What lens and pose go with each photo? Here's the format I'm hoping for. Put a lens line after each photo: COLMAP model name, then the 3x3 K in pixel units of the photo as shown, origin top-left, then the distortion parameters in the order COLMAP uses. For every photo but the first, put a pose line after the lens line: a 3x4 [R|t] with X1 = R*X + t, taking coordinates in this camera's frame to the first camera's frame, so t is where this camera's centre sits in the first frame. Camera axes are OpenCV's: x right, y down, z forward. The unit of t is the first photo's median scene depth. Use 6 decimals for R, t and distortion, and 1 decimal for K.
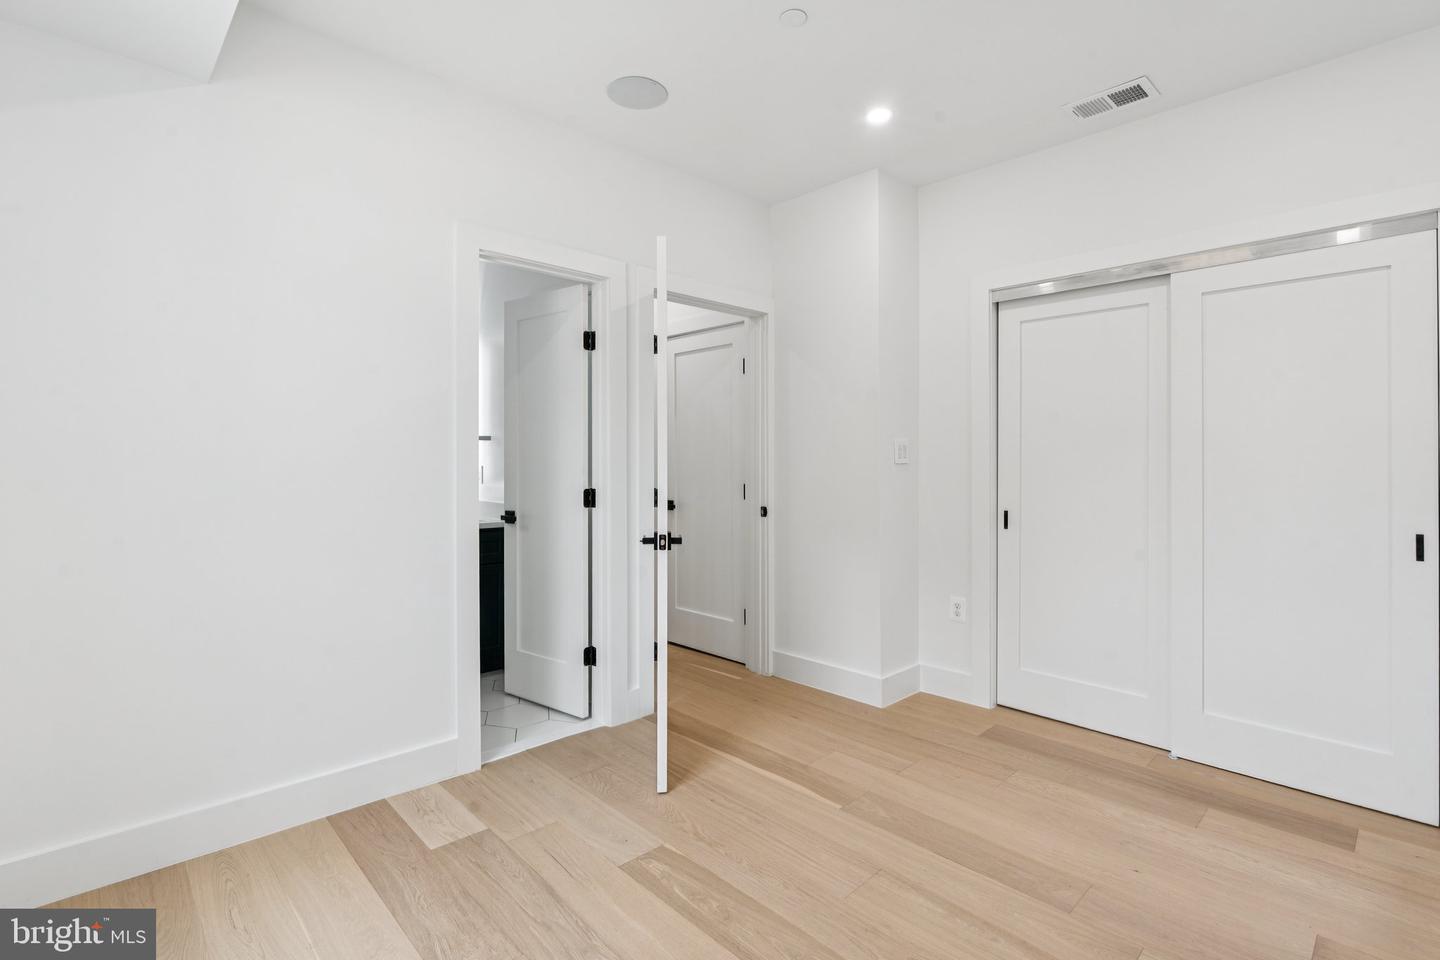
lens RADIAL K [[673.1, 0, 713.9], [0, 673.1, 469.8], [0, 0, 1]] dist [-0.000163, -0.000052]
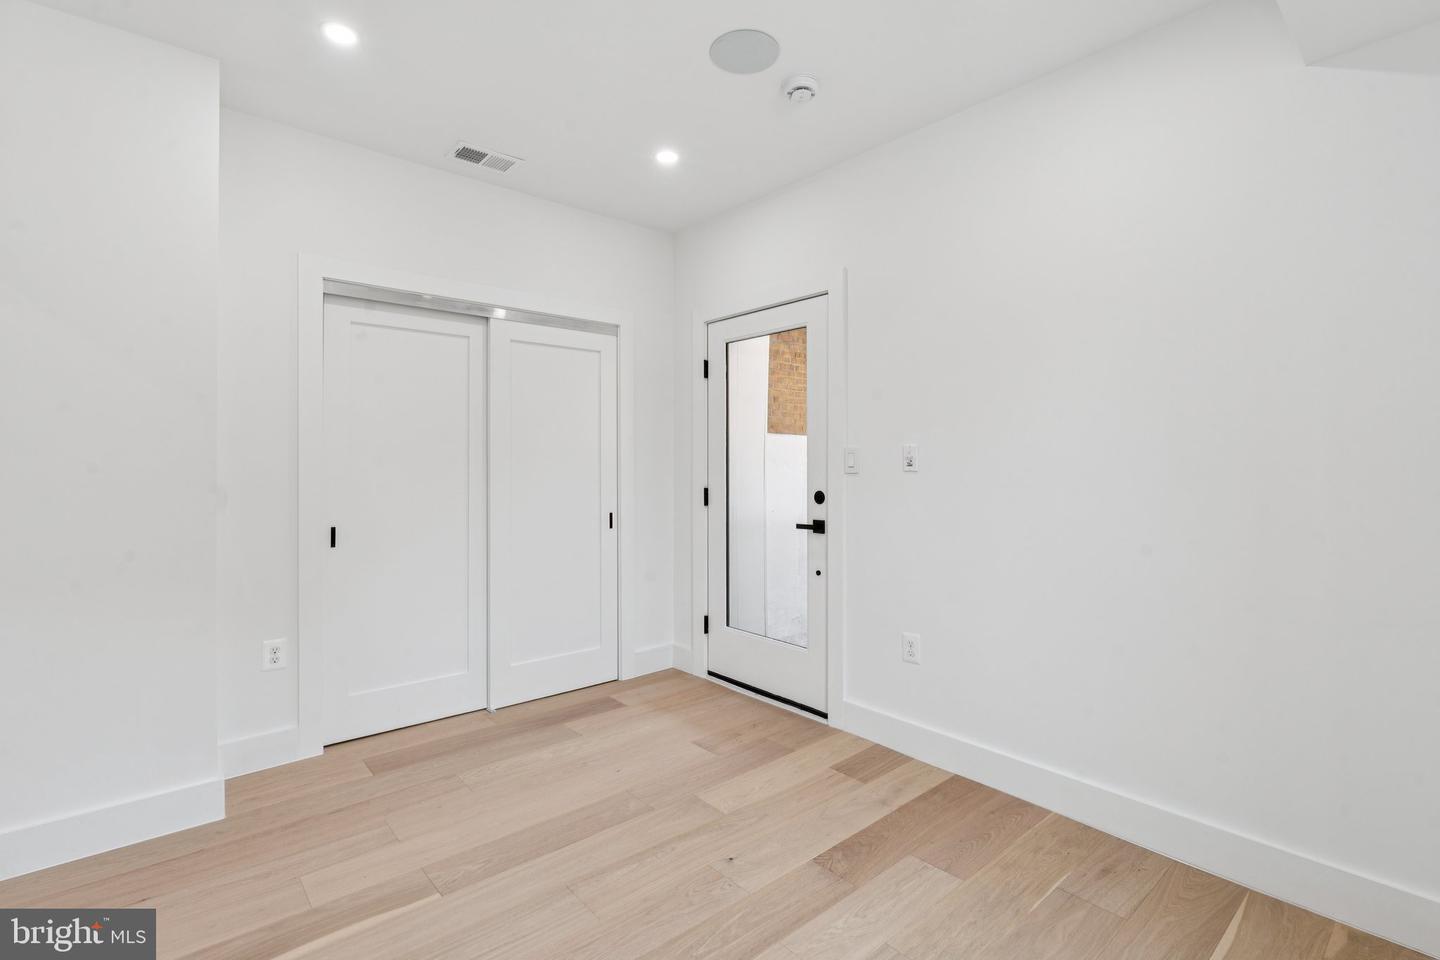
lens RADIAL K [[673.1, 0, 717.9], [0, 673.1, 474.6], [0, 0, 1]] dist [-0.000163, -0.000052]
pose [[0.050985, -0.015765, 0.998575, -0.594279], [0.015725, 0.999764, 0.014981, -0.020058], [-0.998576, 0.014939, 0.051221, 0.593307]]
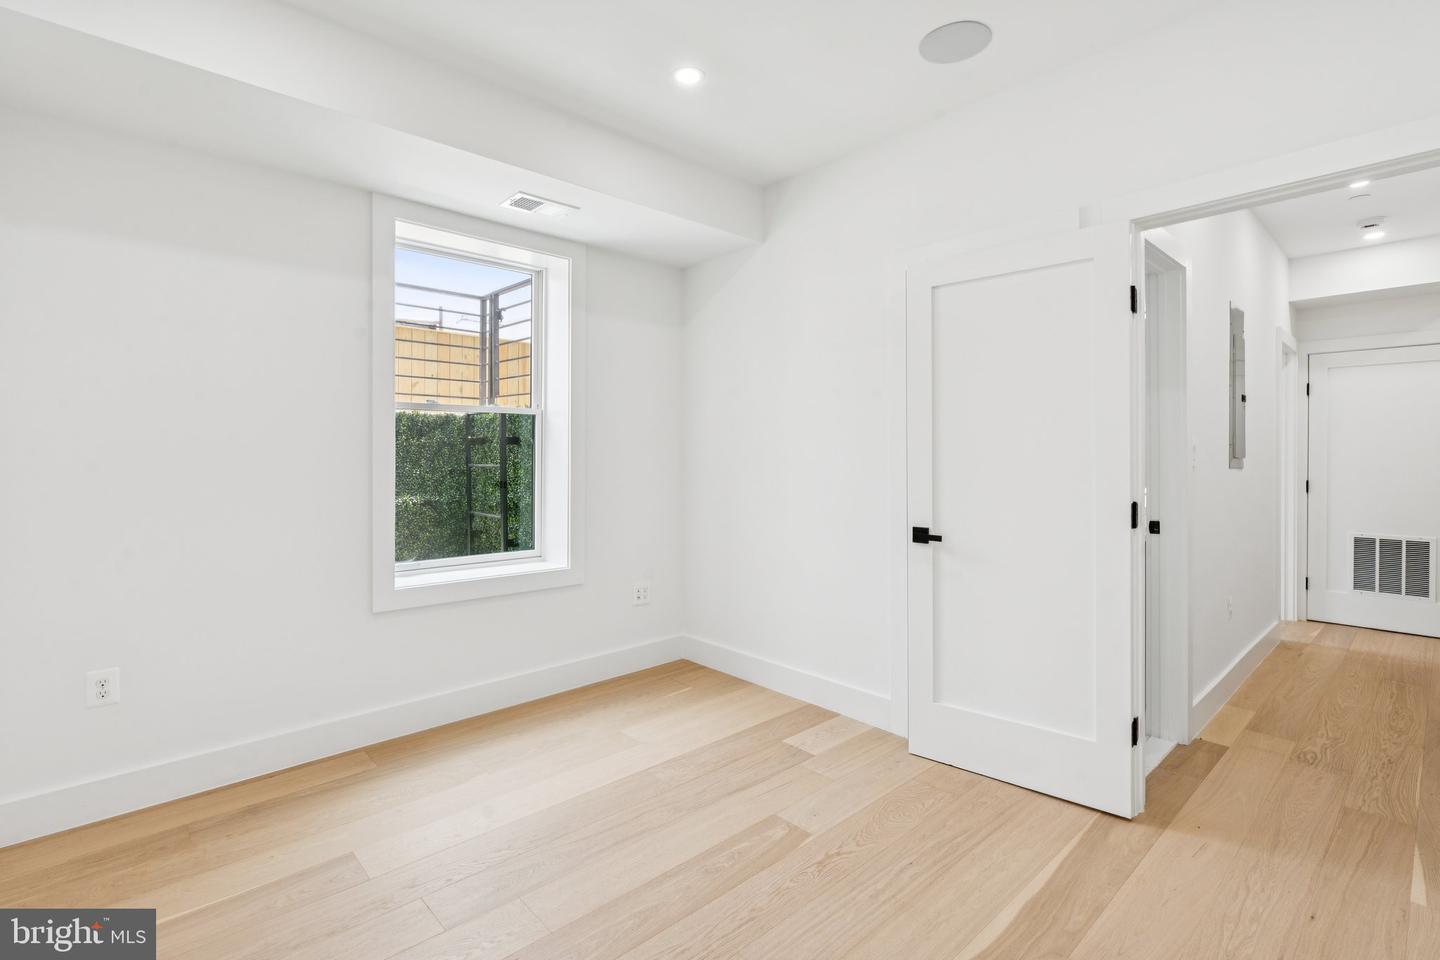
lens RADIAL K [[673.1, 0, 715.9], [0, 673.1, 468.8], [0, 0, 1]] dist [-0.000163, -0.000052]
pose [[-0.017186, 0.013548, -0.999761, 0.841260], [-0.010767, 0.999848, 0.013734, -0.016507], [0.999794, 0.011001, -0.017037, 0.759966]]
